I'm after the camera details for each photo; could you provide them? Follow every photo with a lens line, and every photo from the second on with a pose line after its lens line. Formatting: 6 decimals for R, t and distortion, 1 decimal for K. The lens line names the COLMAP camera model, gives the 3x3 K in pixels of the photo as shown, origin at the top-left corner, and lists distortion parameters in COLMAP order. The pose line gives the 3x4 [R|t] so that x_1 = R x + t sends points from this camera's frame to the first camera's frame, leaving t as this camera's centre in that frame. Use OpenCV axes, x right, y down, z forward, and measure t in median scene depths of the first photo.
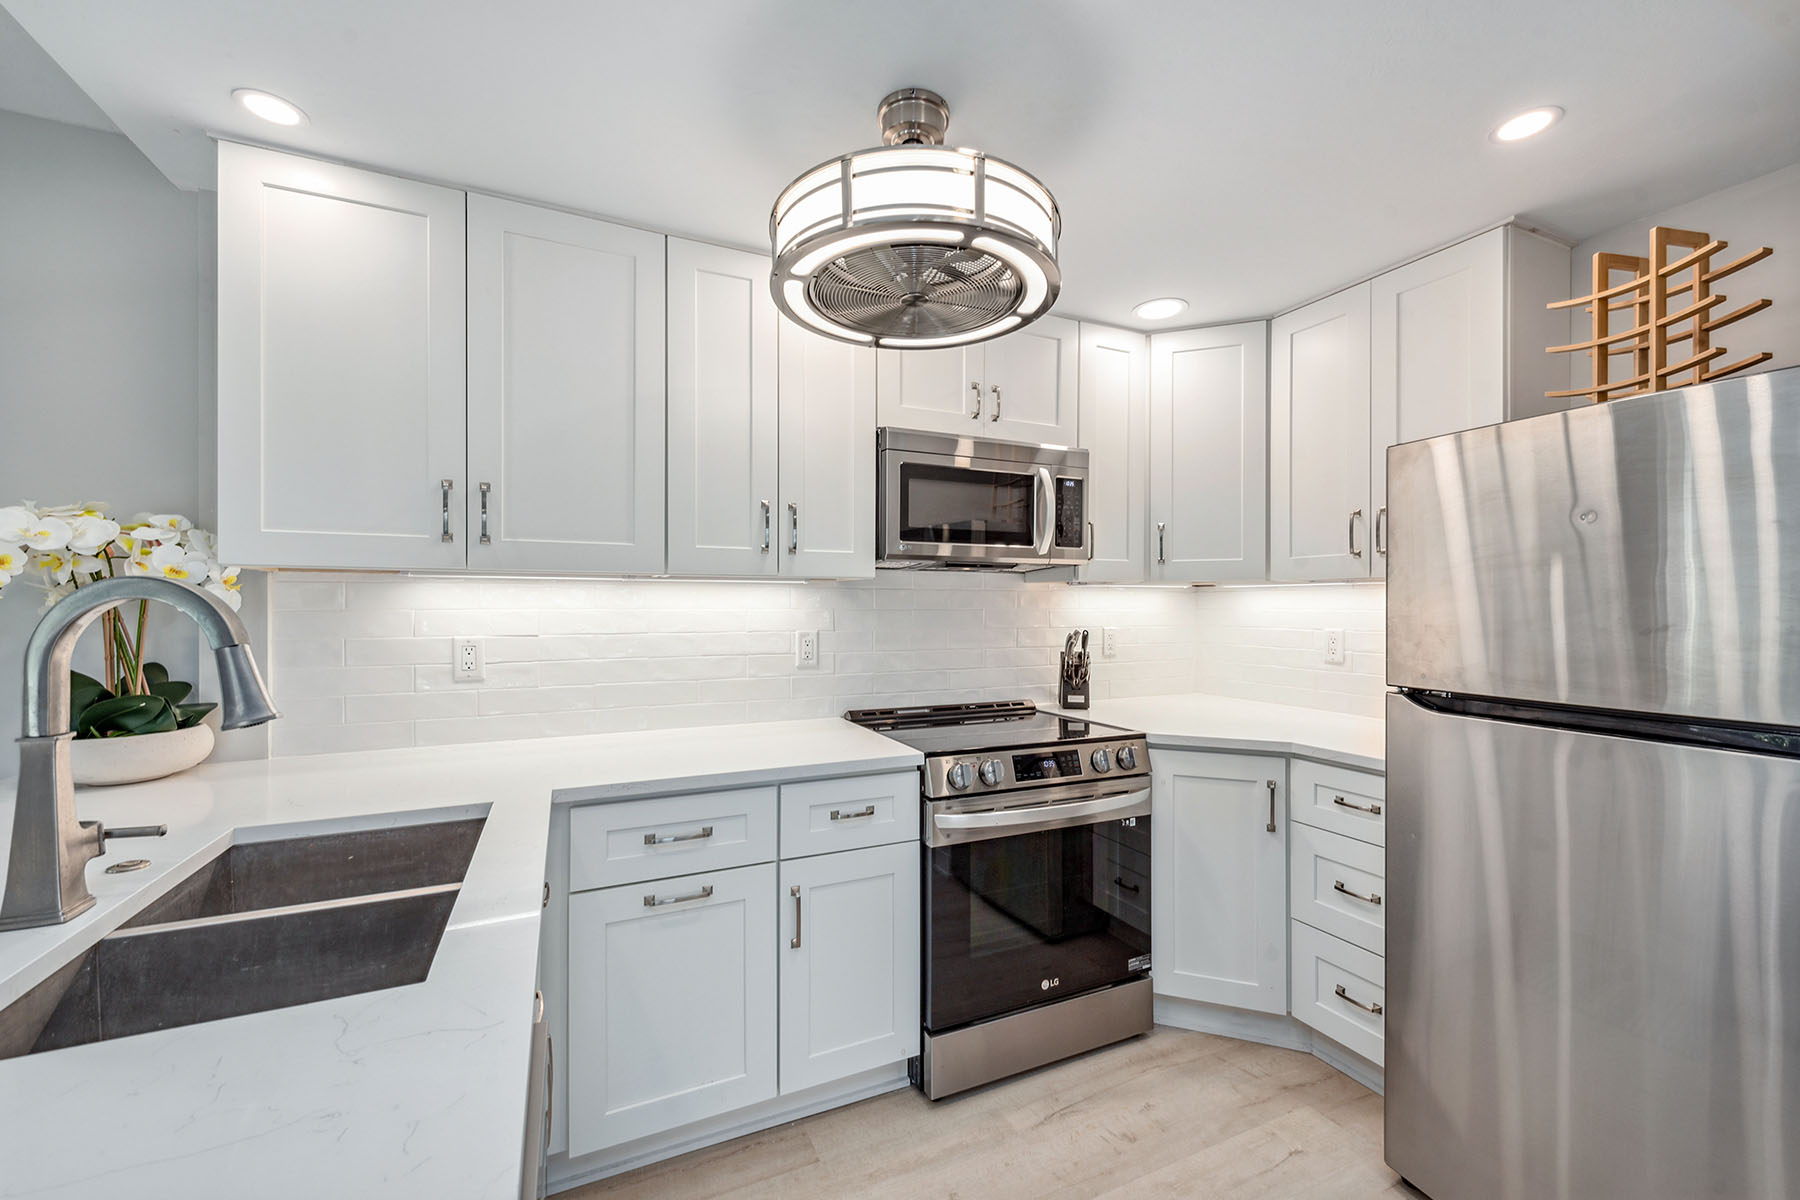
lens RADIAL K [[716.7, 0, 900.0], [0, 716.7, 600.0], [0, 0, 1]] dist [0.010779, -0.005377]
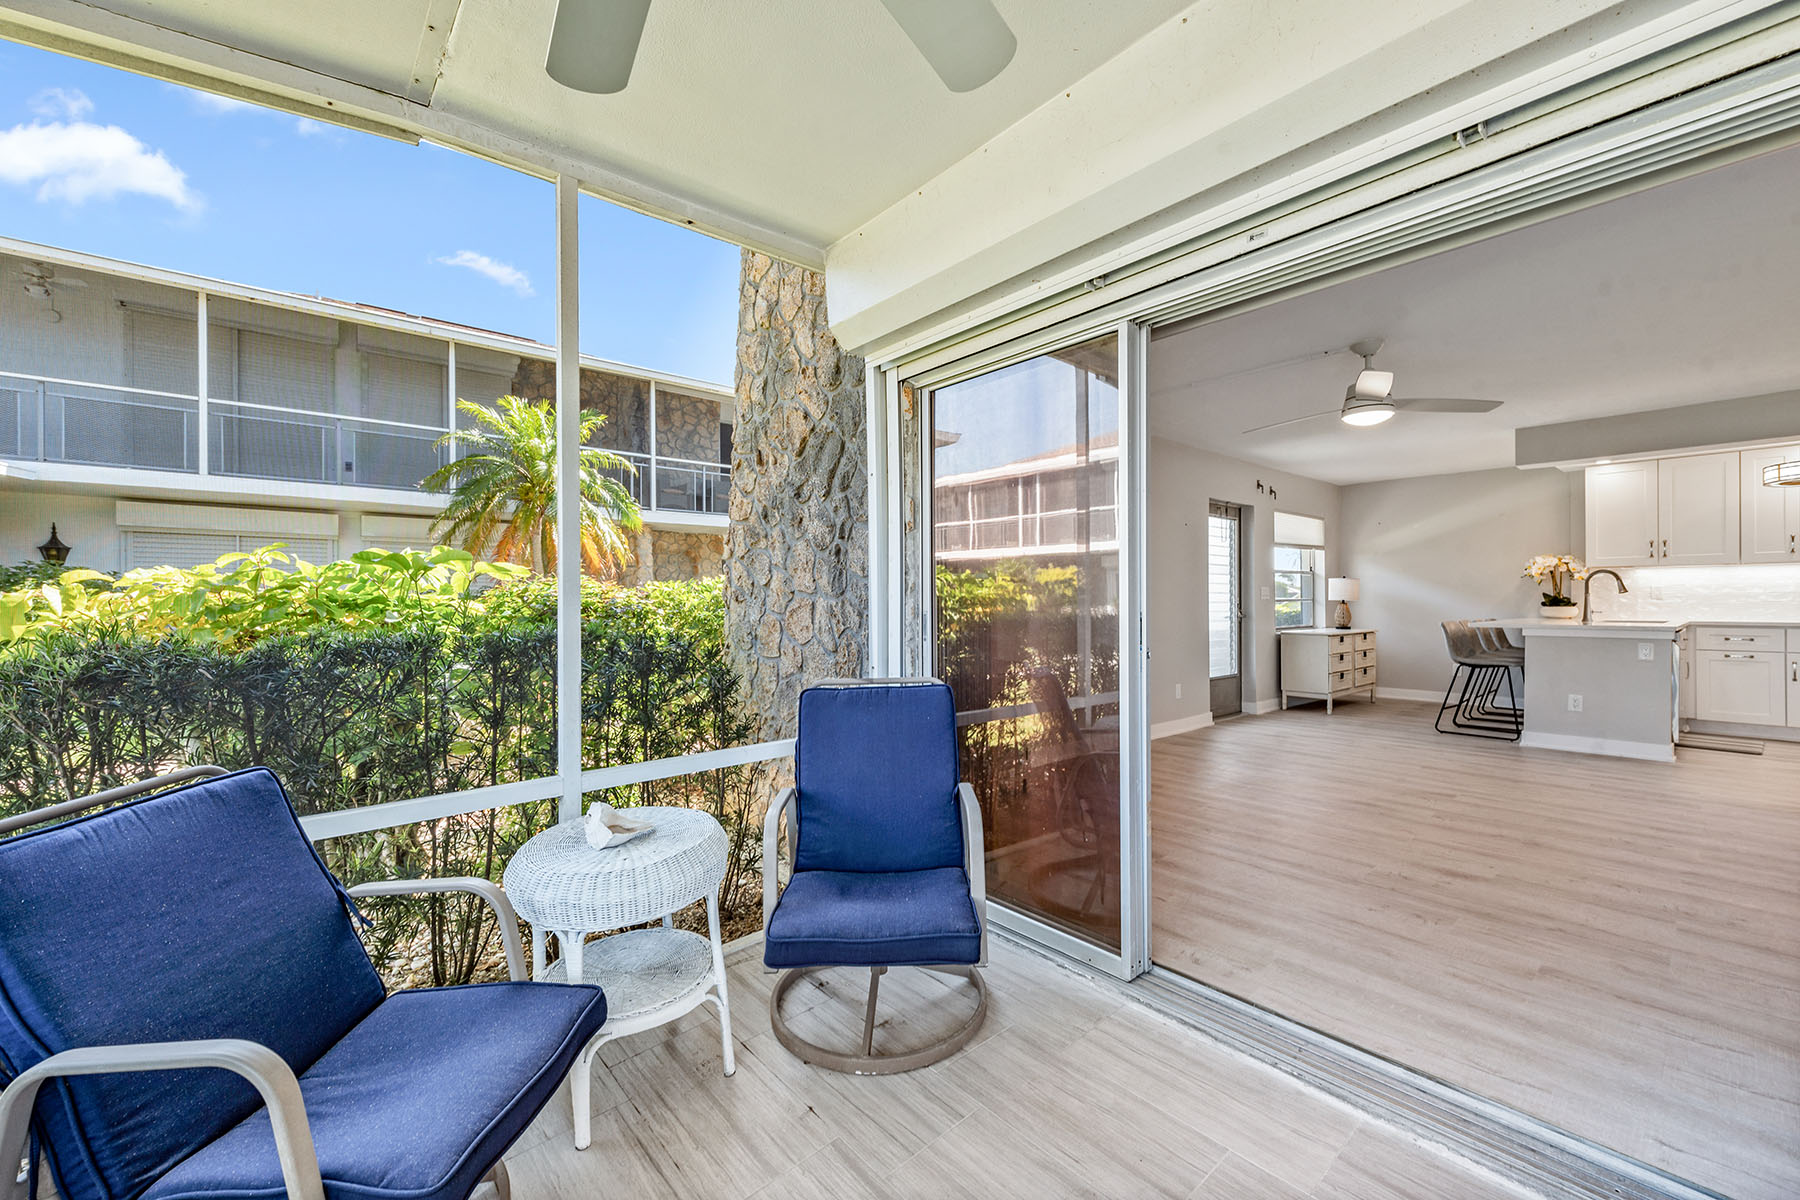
lens RADIAL K [[719.1, 0, 893.3], [0, 719.1, 600.7], [0, 0, 1]] dist [0.011316, -0.005880]
pose [[0.260595, -0.004037, -0.965440, 1.684448], [0.012798, 0.999918, -0.000727, 0.081126], [0.965363, -0.012166, 0.260625, -3.246337]]
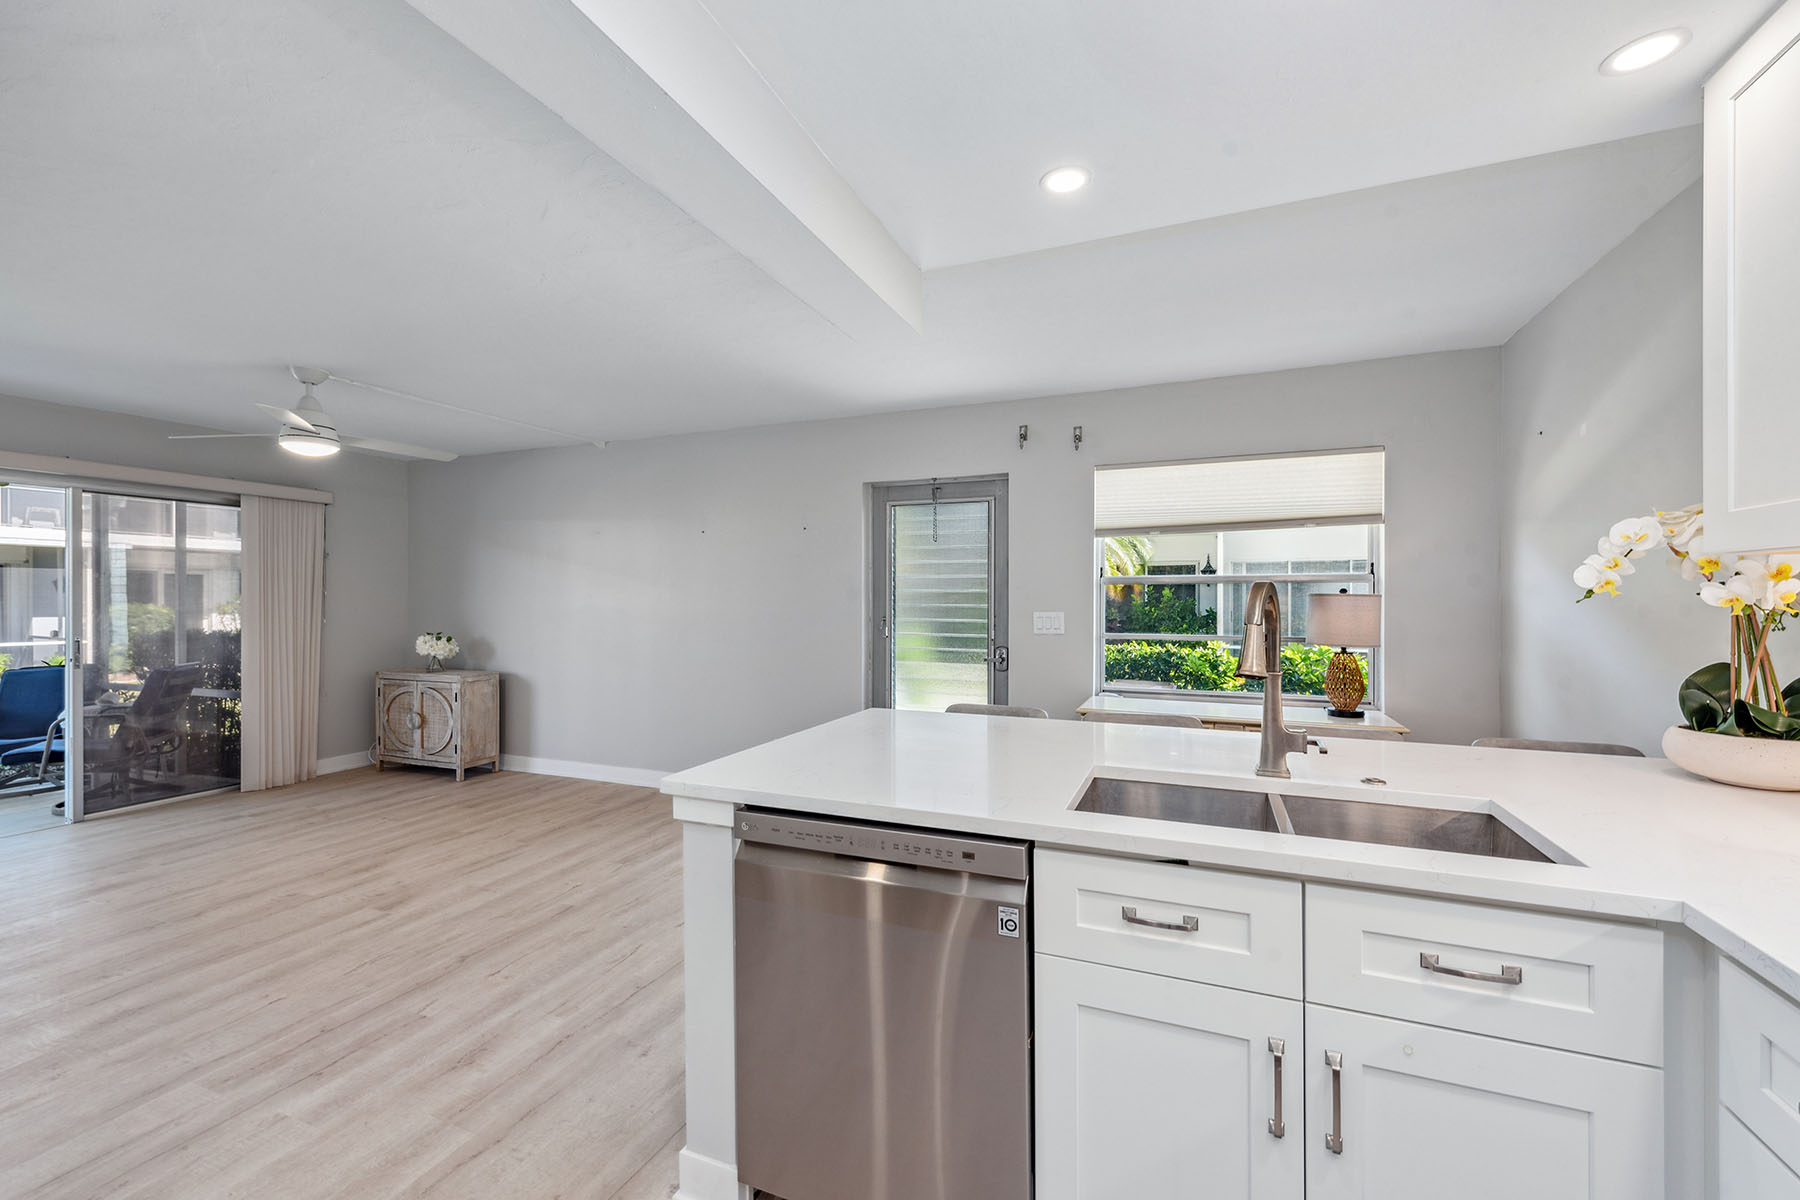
lens RADIAL K [[716.7, 0, 900.0], [0, 716.7, 600.0], [0, 0, 1]] dist [0.010779, -0.005377]
pose [[-0.730995, -0.000532, -0.682383, 0.326865], [0.003268, 0.999985, -0.004280, 0.006222], [0.682375, -0.005359, -0.730982, 0.775264]]
